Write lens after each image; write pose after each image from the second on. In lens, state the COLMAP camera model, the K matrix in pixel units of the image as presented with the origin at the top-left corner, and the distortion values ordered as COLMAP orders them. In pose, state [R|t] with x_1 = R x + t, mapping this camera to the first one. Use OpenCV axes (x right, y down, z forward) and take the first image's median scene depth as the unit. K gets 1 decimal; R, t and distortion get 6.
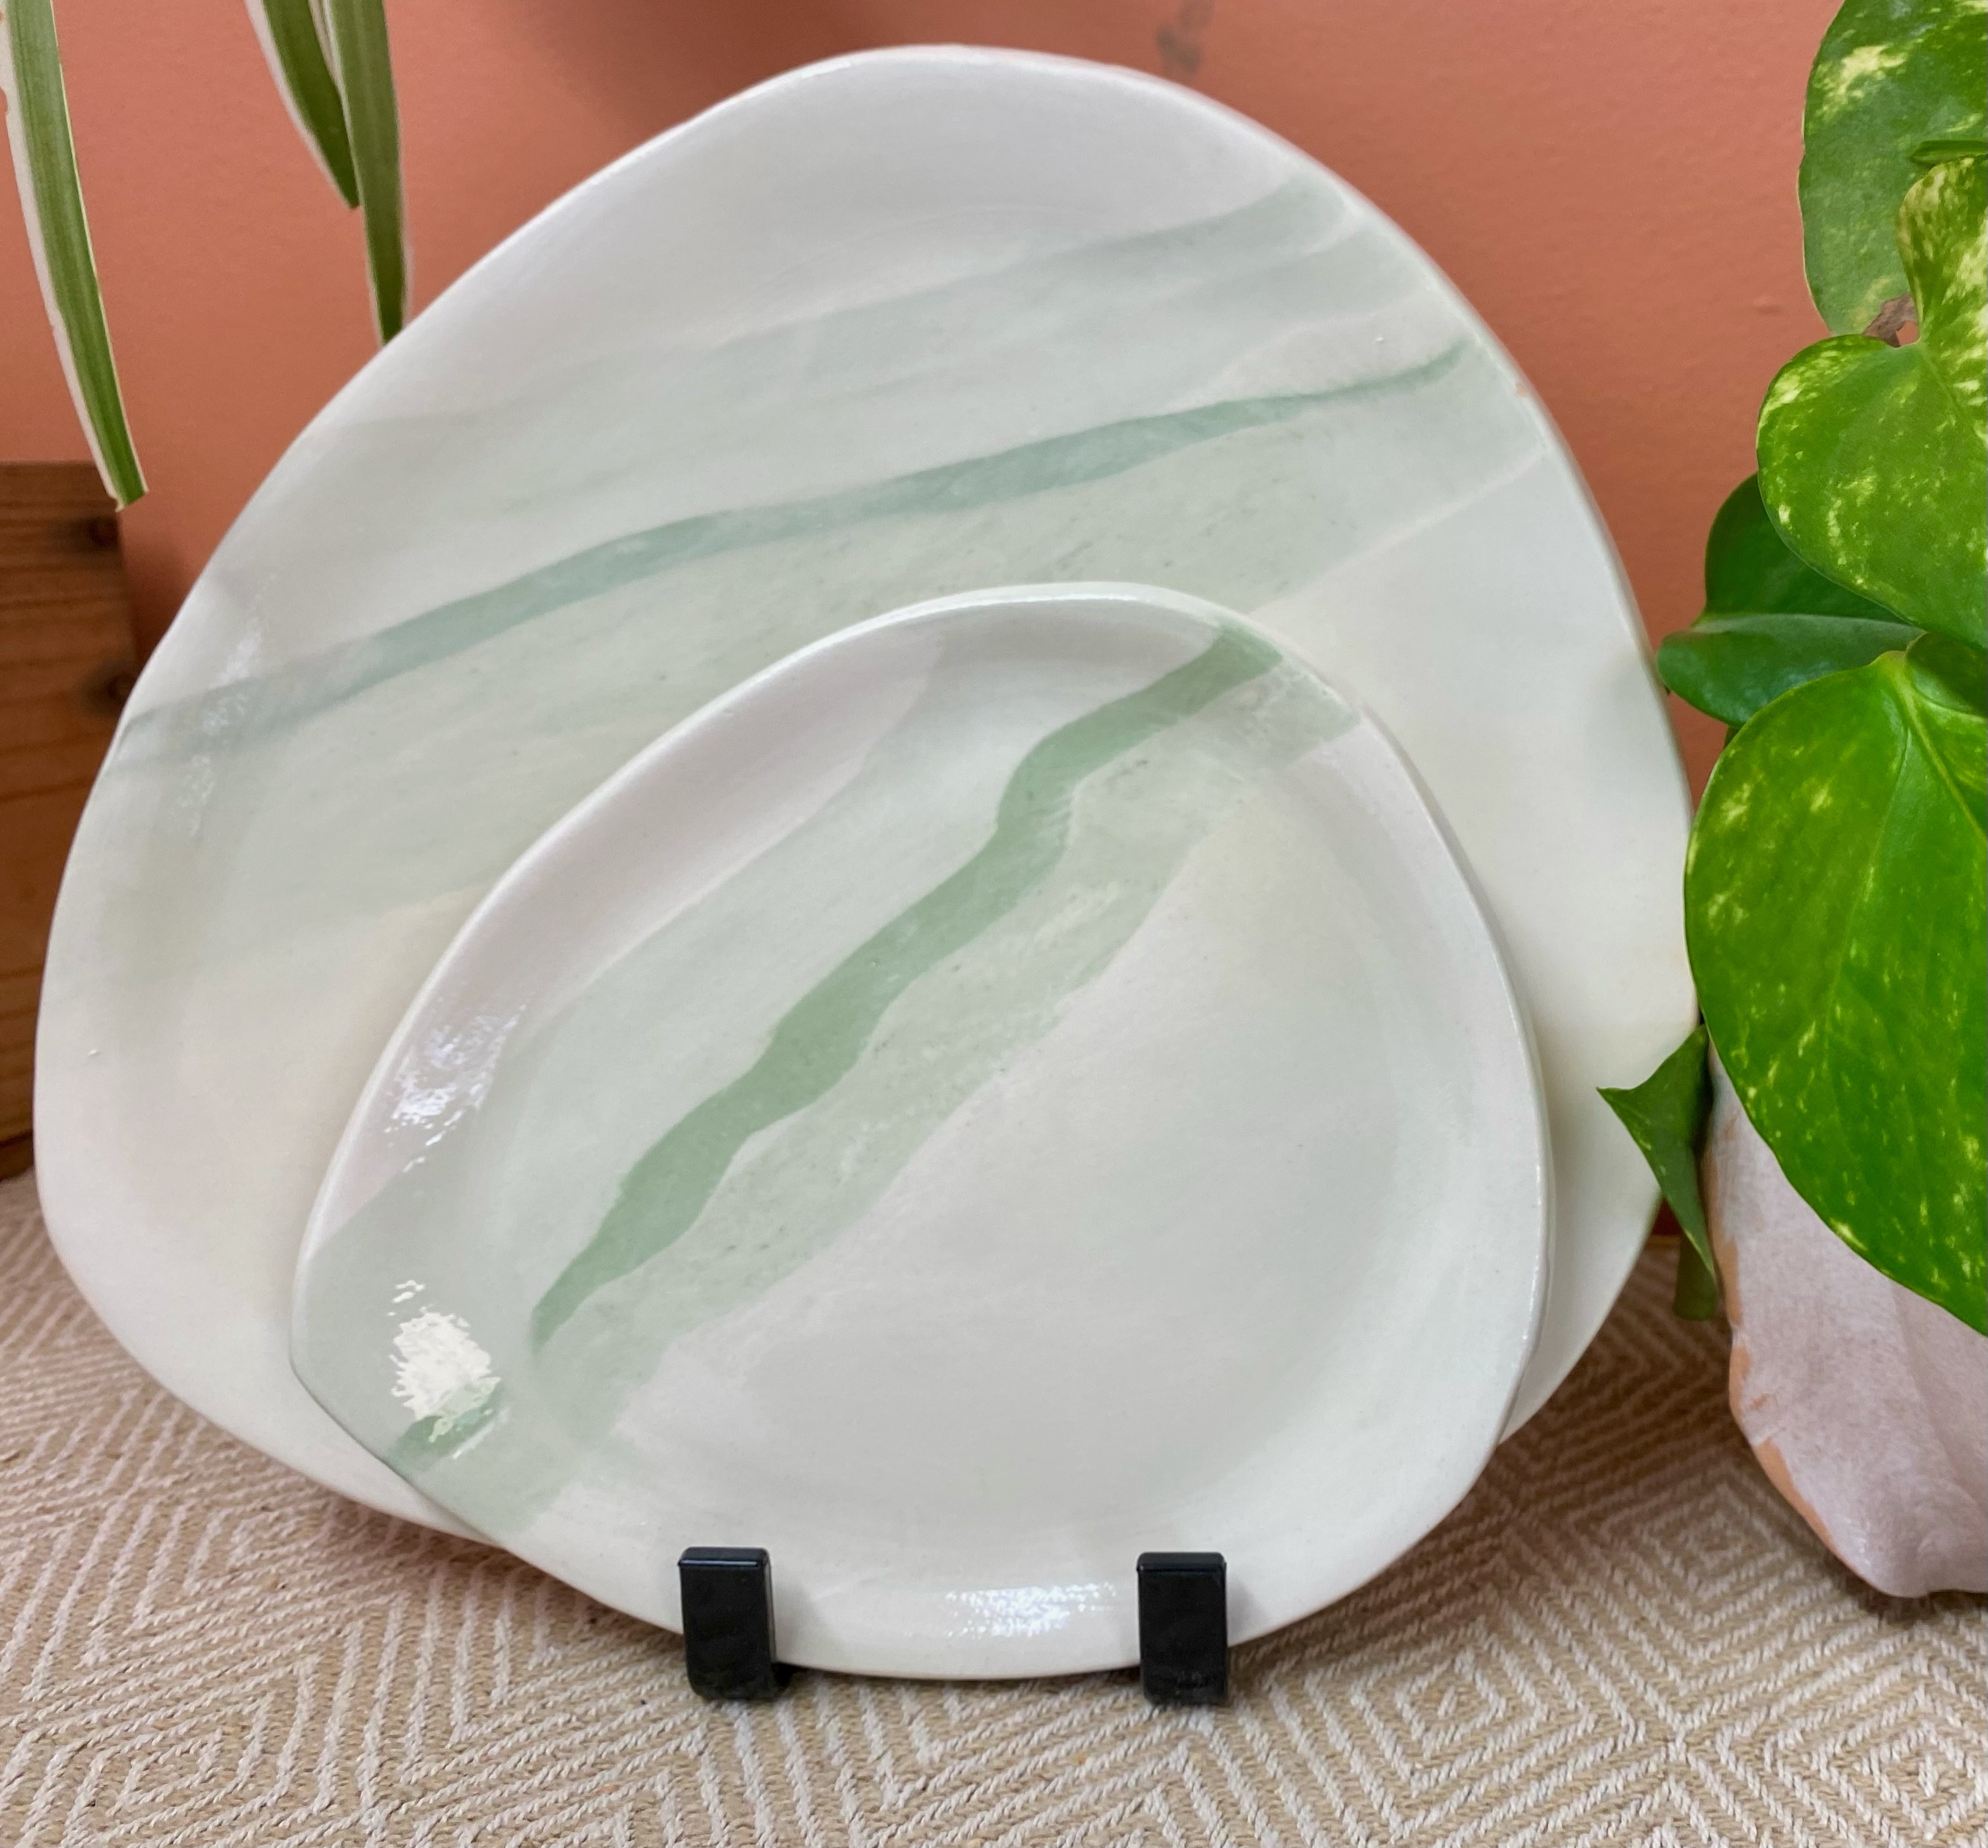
lens RADIAL K [[1748.4, 0, 993.1], [0, 1748.4, 926.0], [0, 0, 1]] dist [0.011296, -0.003113]
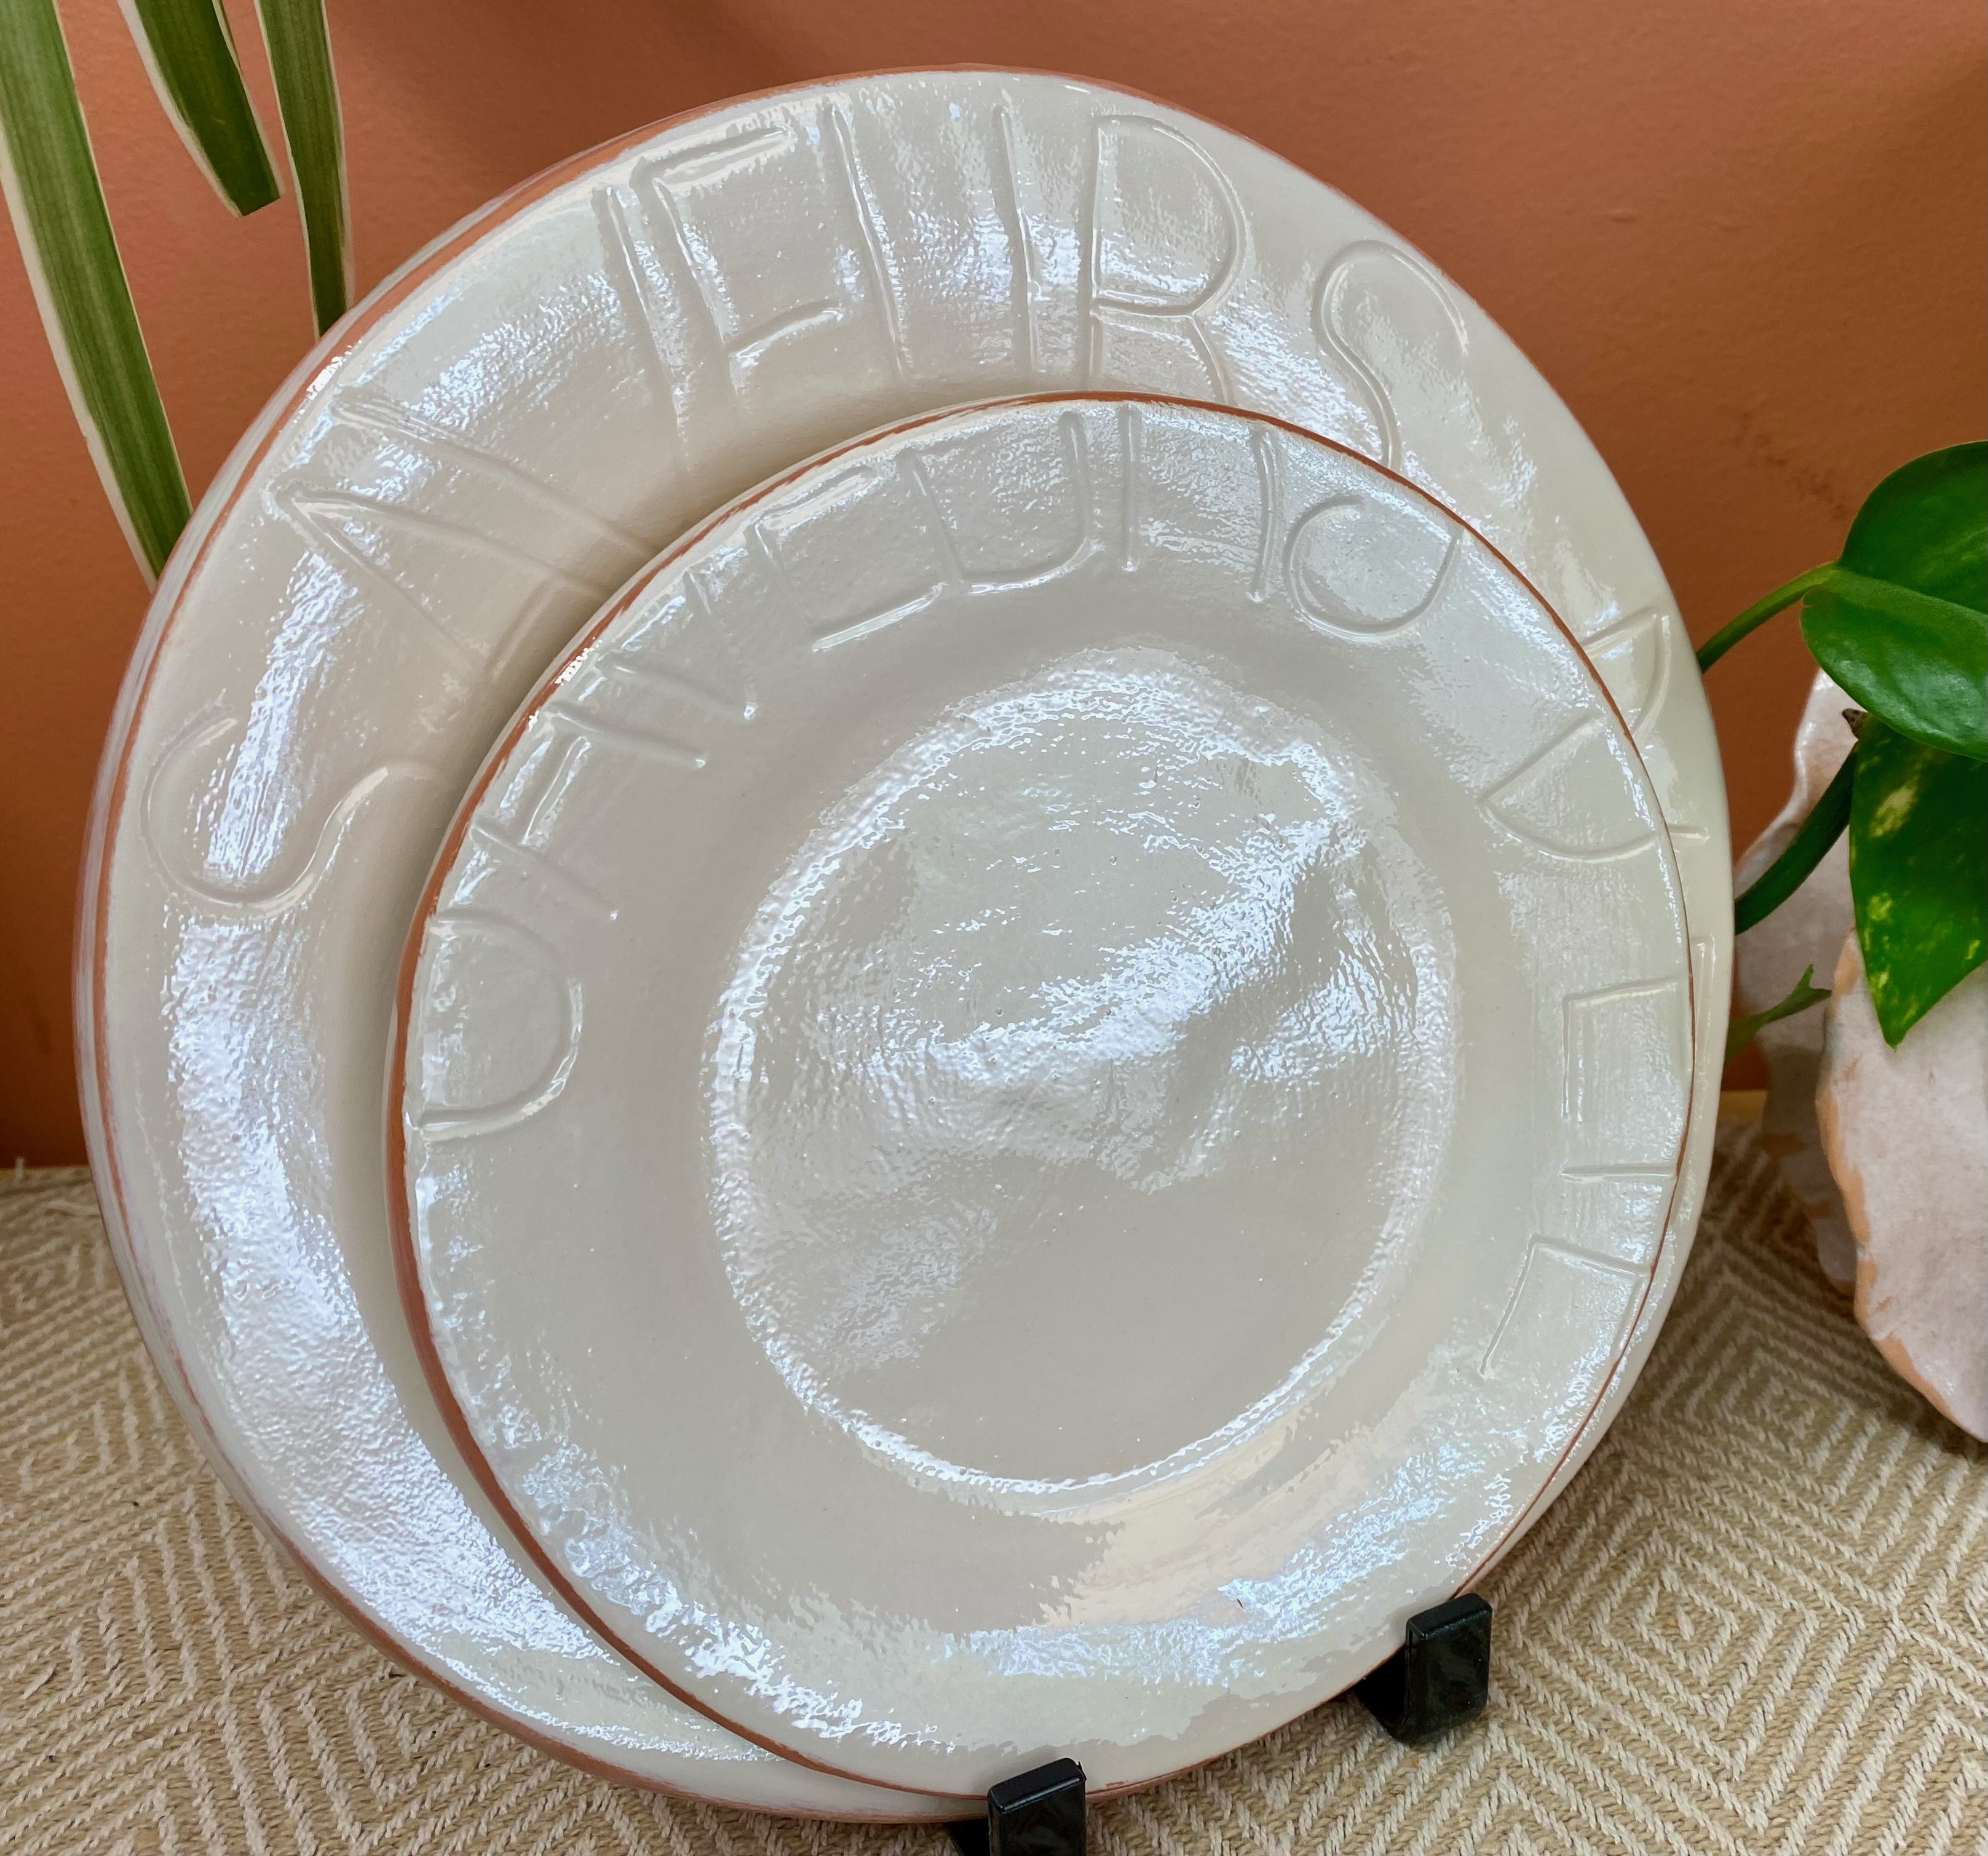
lens RADIAL K [[1745.4, 0, 994.7], [0, 1745.4, 925.9], [0, 0, 1]] dist [-0.008440, 0.001127]
pose [[0.961692, -0.135337, 0.238395, -0.346199], [0.111624, 0.987603, 0.110369, -0.155223], [-0.250377, -0.079530, 0.964876, 0.082840]]
